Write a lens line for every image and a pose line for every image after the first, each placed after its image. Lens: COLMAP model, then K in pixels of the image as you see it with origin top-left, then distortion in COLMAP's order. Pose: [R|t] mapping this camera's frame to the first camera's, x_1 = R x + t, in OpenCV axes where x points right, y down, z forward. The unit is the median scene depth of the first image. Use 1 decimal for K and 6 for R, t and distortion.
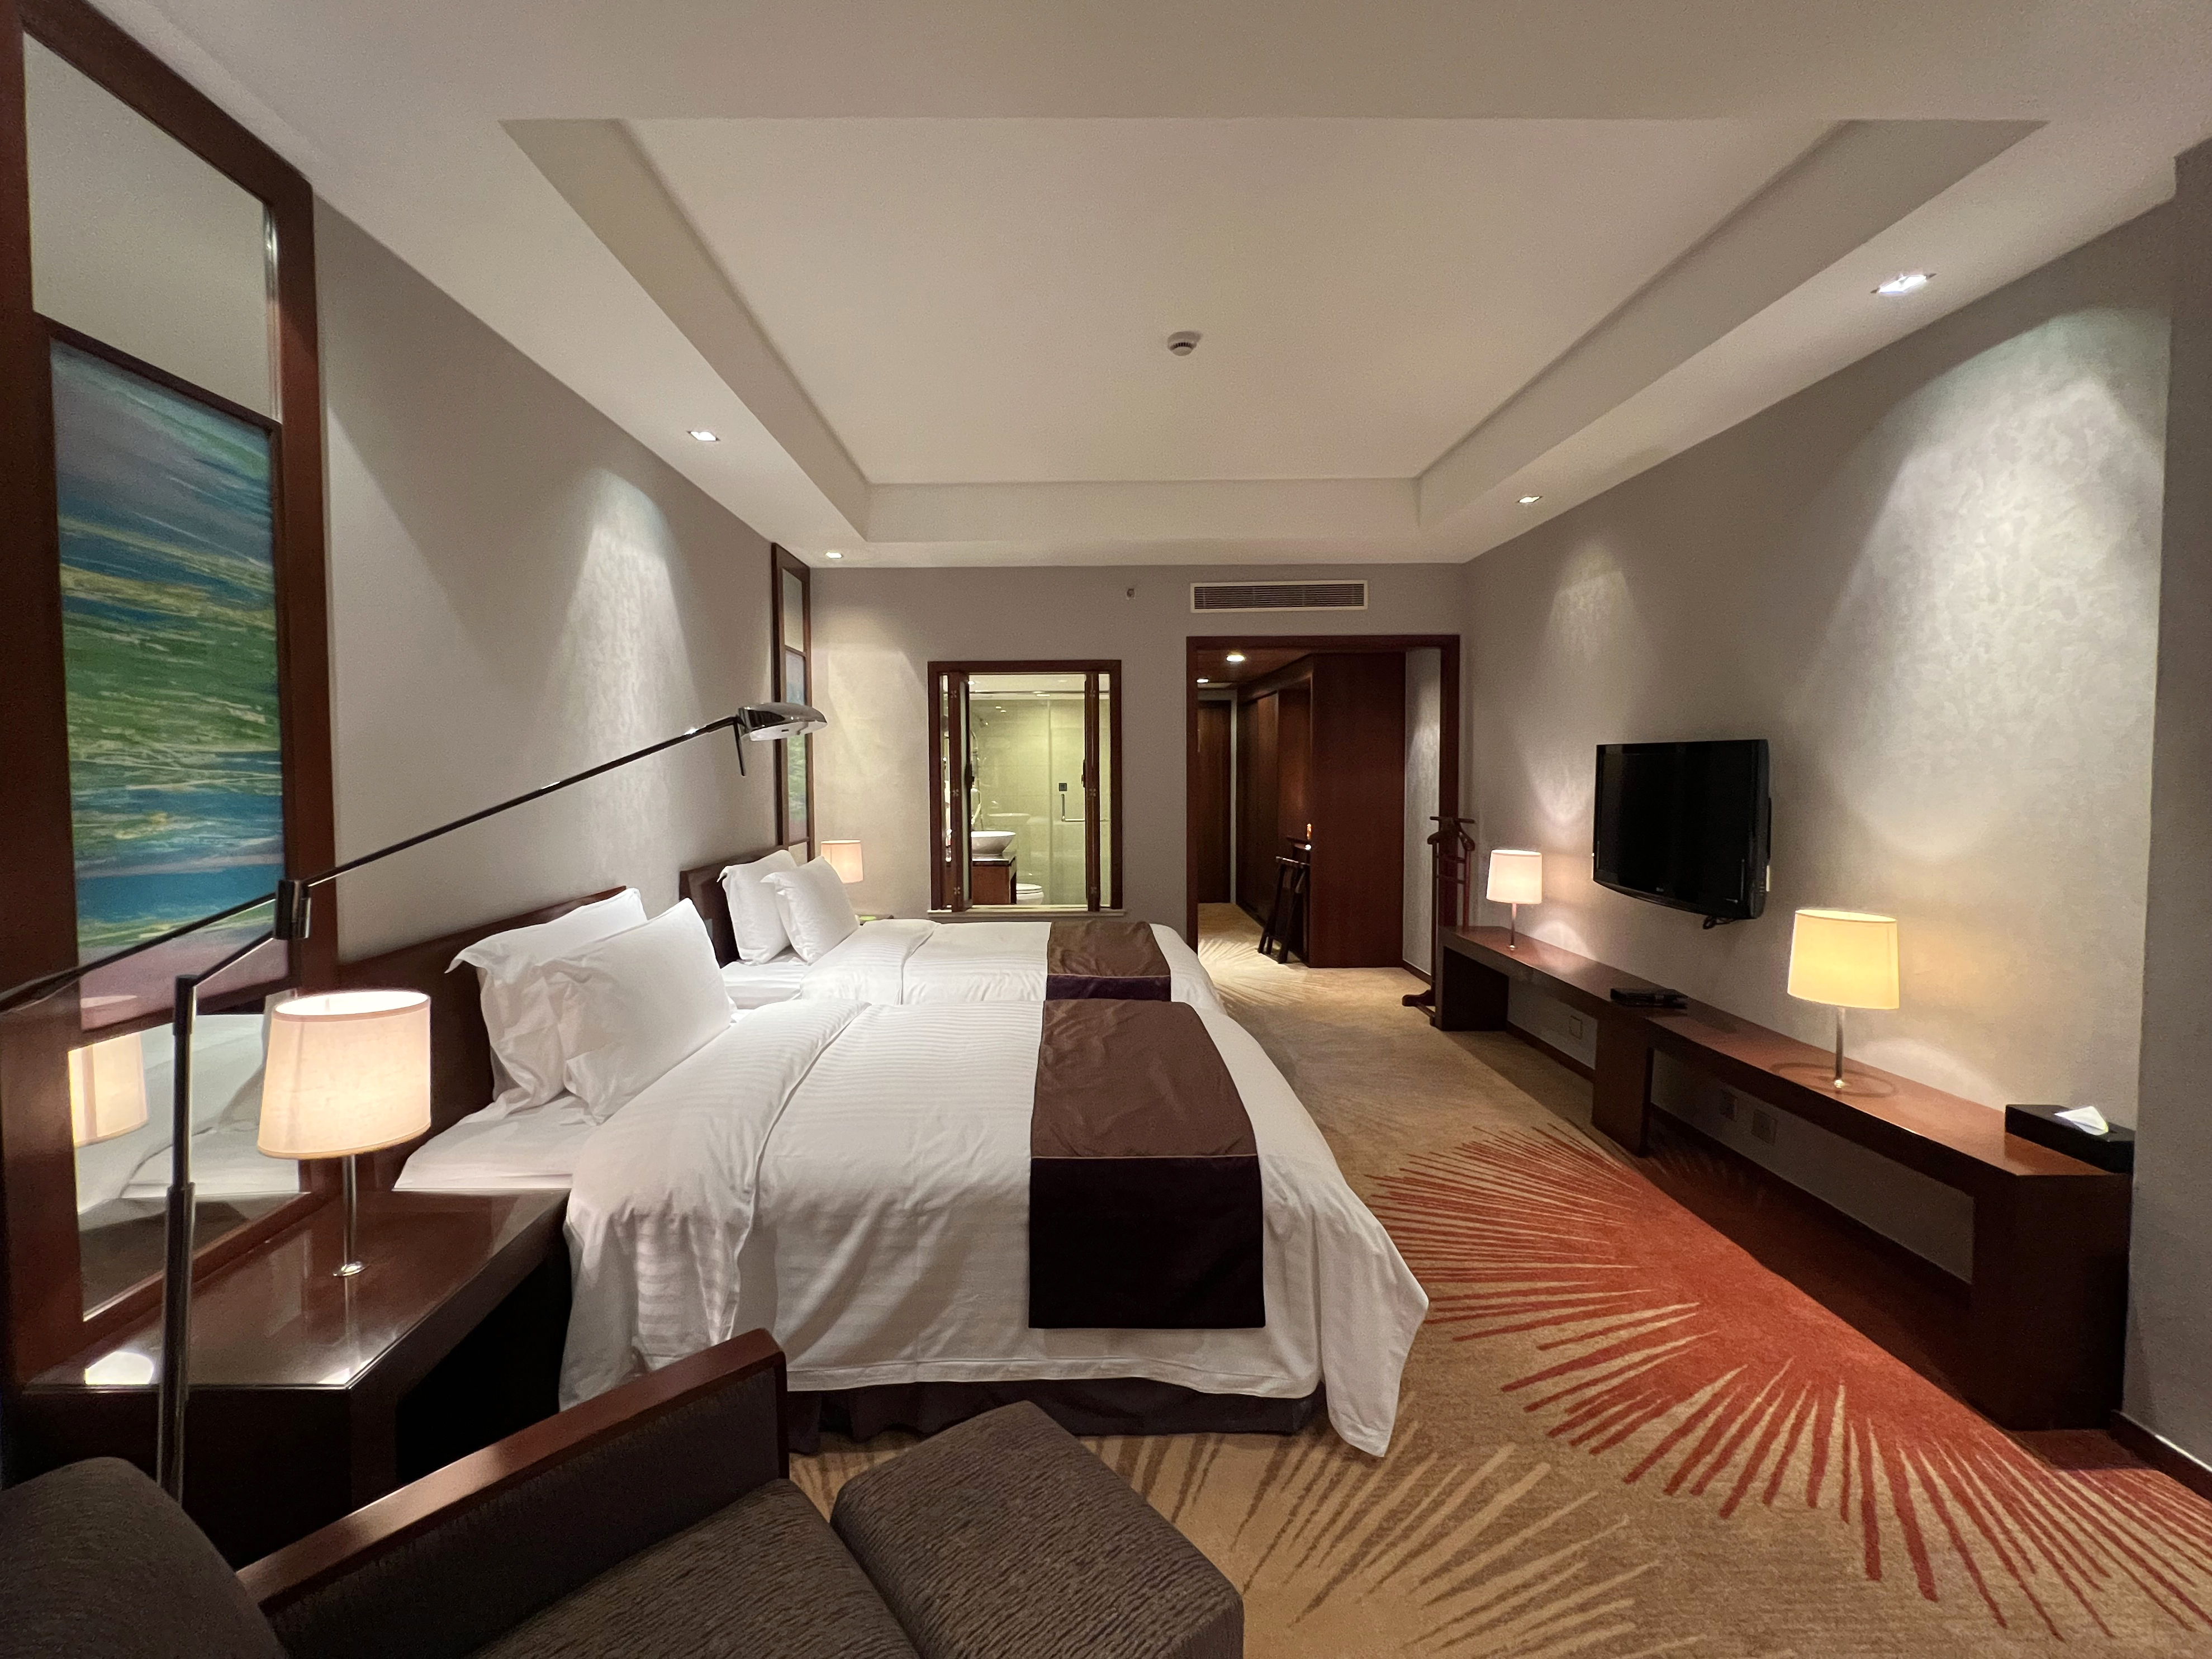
lens RADIAL K [[924.8, 0, 1055.8], [0, 924.8, 794.8], [0, 0, 1]] dist [-0.000269, -0.000199]
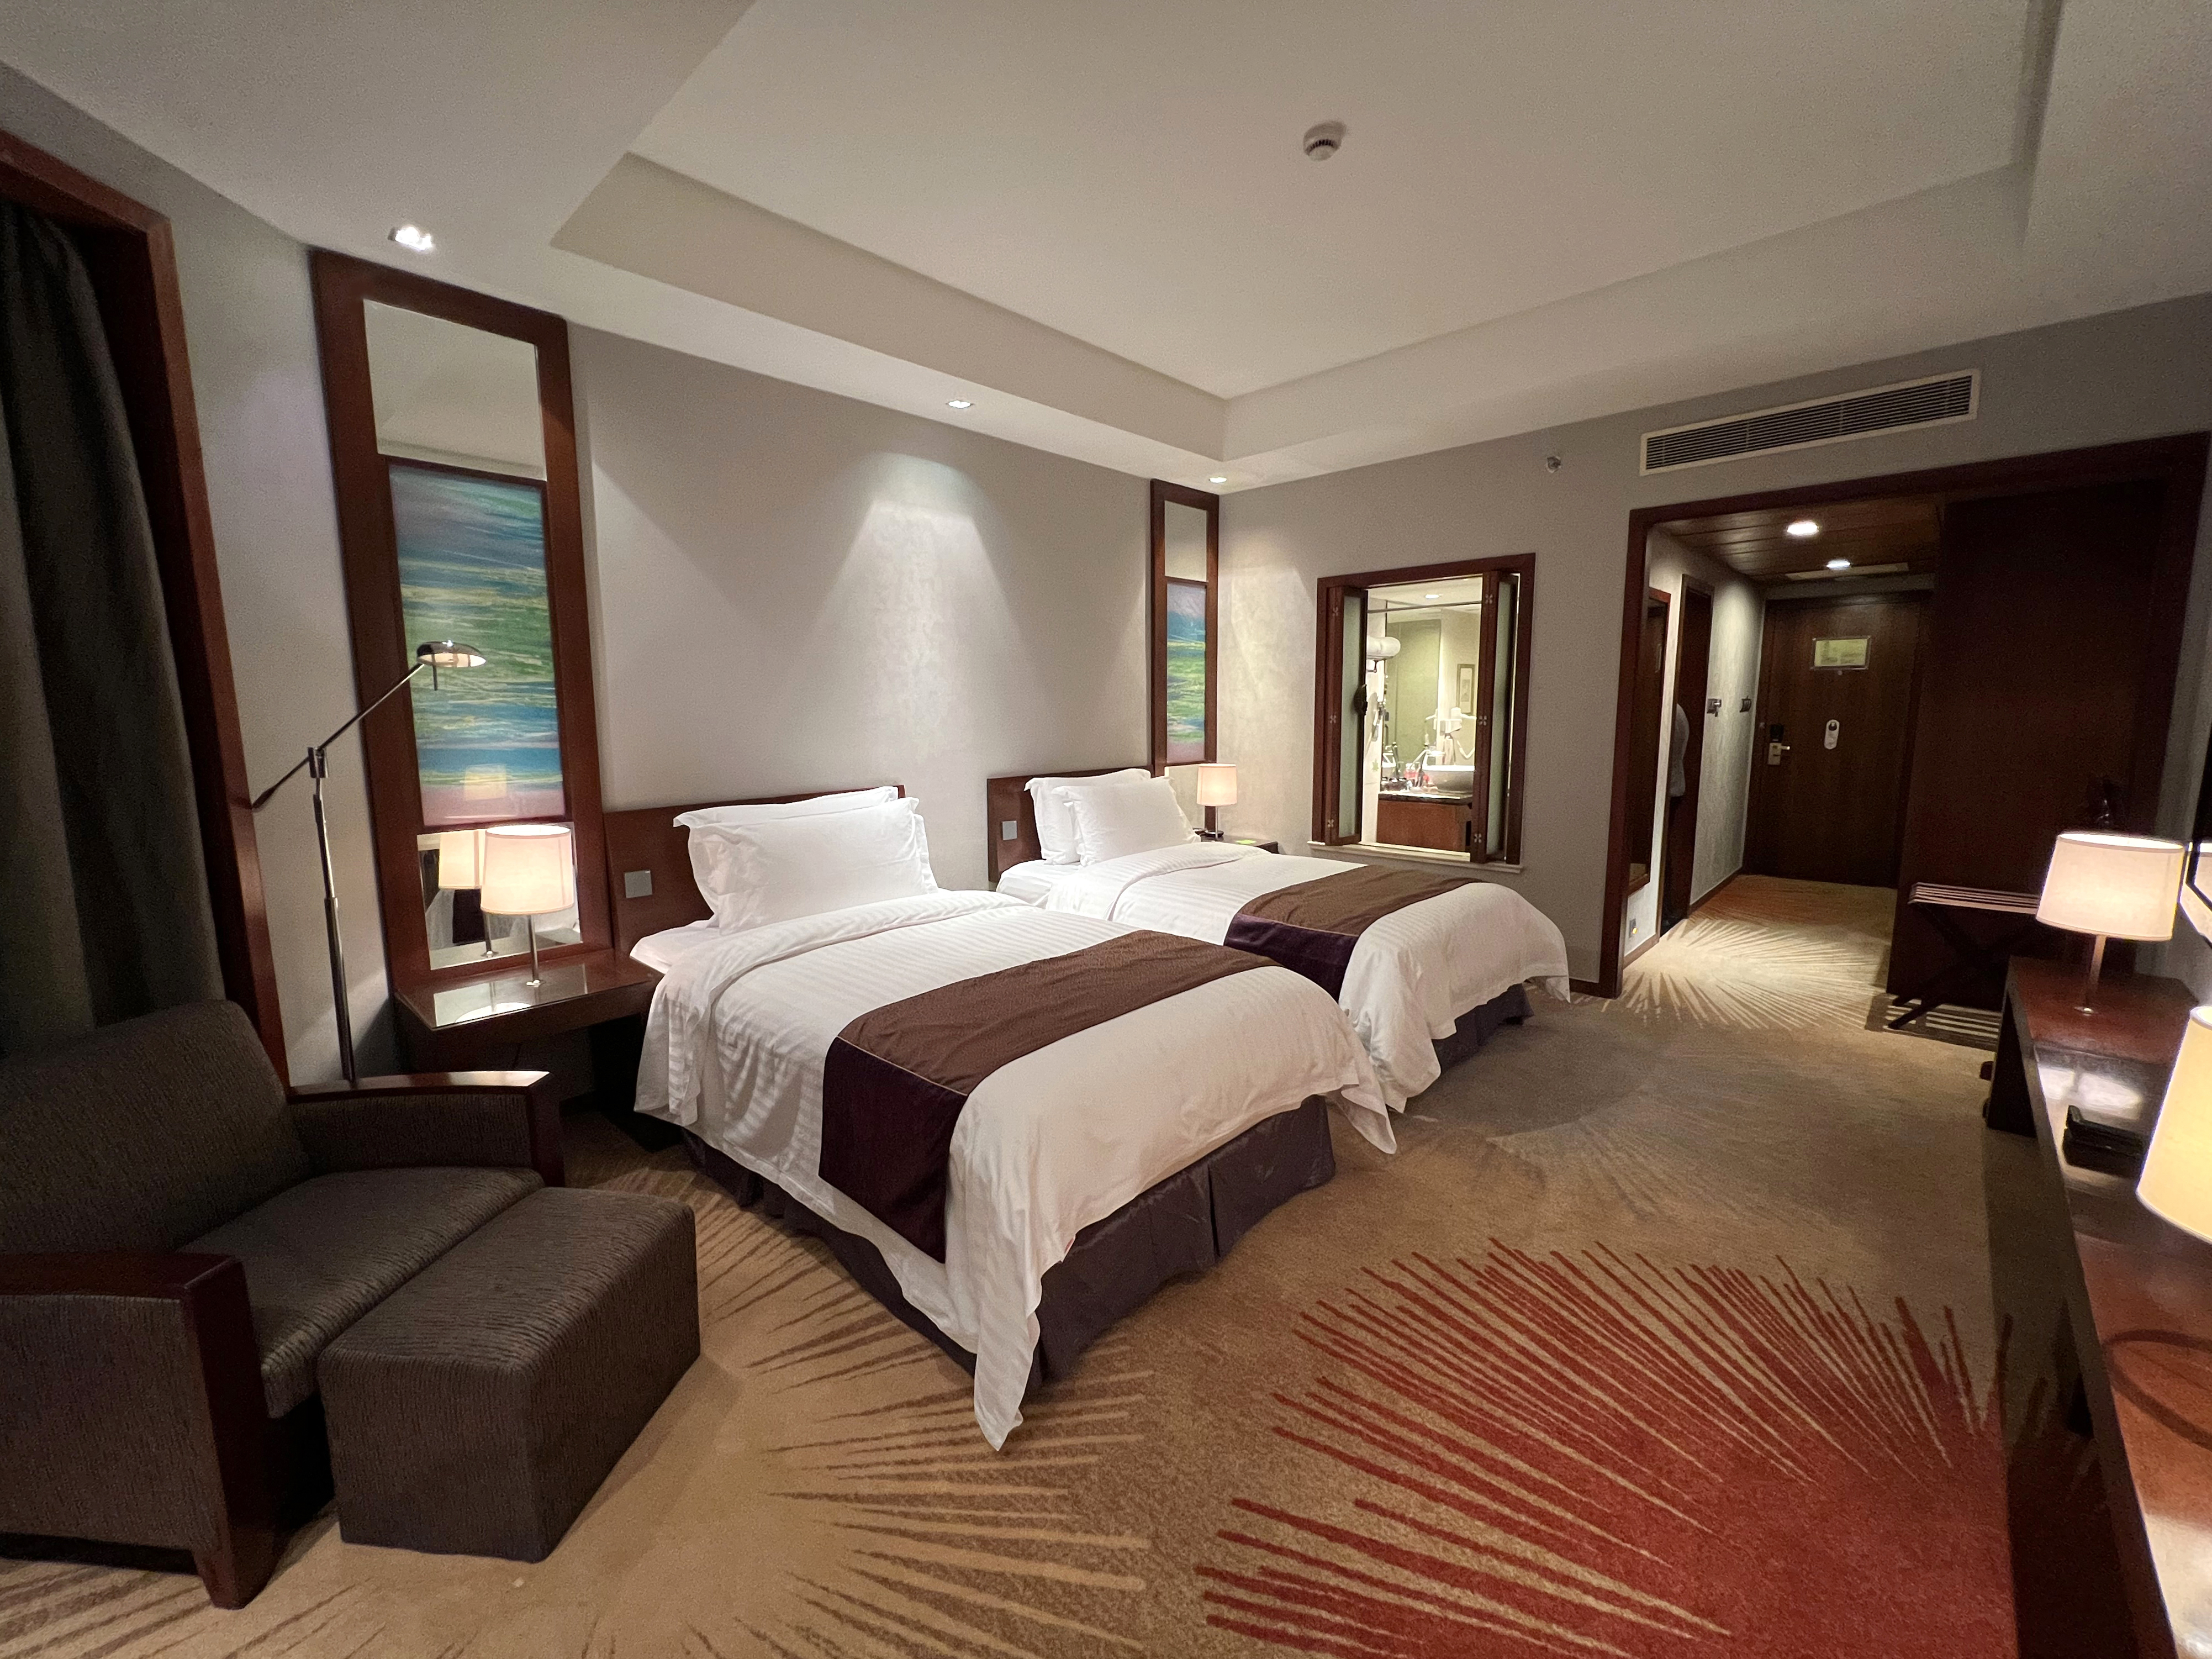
lens RADIAL K [[901.5, 0, 1106.9], [0, 901.5, 816.8], [0, 0, 1]] dist [-0.001542, -0.000215]
pose [[0.714826, 0.088310, -0.693704, 0.852852], [-0.016820, 0.993878, 0.109192, 0.001226], [0.699100, -0.066385, 0.711935, 0.421893]]
